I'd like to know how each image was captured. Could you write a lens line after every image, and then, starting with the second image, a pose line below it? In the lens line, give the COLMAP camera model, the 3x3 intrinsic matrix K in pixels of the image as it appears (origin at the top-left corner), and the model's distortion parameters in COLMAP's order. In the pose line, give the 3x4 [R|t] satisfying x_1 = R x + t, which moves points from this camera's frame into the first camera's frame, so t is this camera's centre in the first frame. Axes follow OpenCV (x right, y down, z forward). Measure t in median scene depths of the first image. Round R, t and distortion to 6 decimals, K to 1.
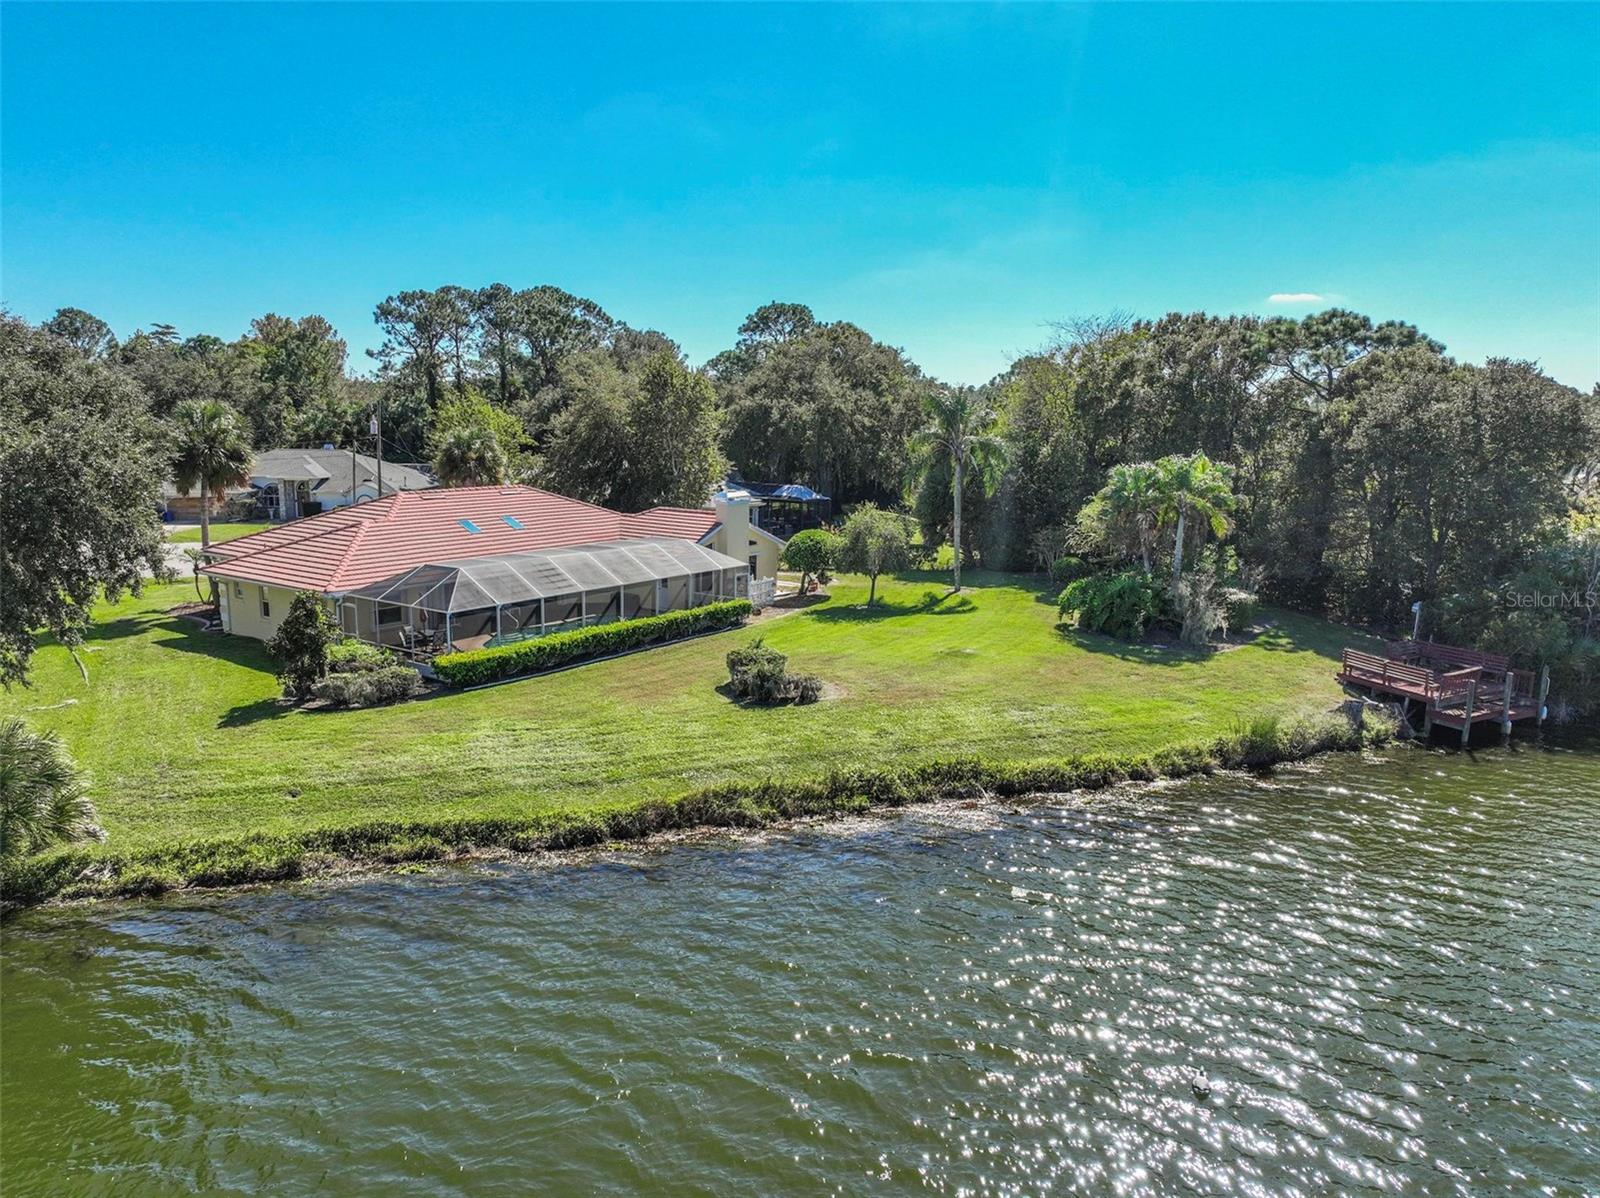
lens RADIAL K [[1122.7, 0, 800.5], [0, 1122.7, 603.9], [0, 0, 1]] dist [-0.002284, 0.017790]
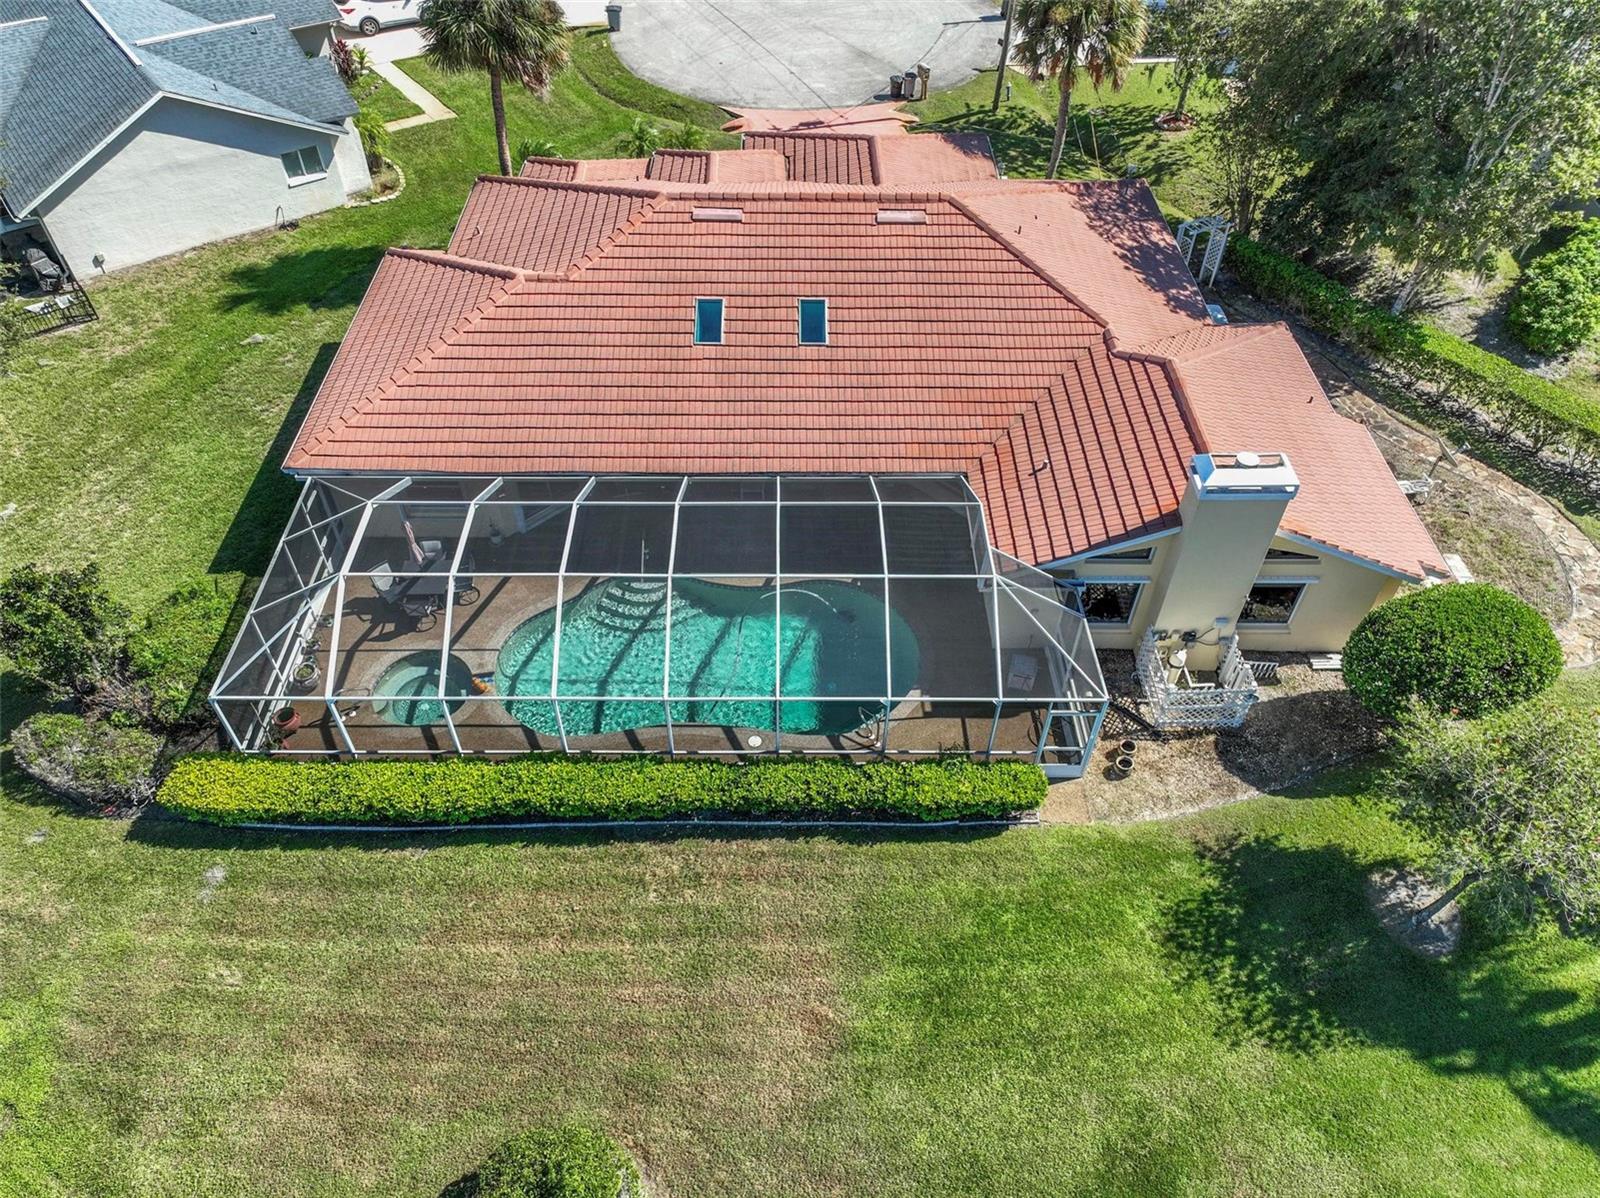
lens RADIAL K [[1122.7, 0, 800.5], [0, 1122.7, 603.9], [0, 0, 1]] dist [-0.002284, 0.017790]
pose [[0.600645, 0.574807, -0.555718, 0.145807], [-0.140841, 0.760269, 0.634157, -0.478564], [0.787013, -0.302635, 0.537608, 1.132105]]
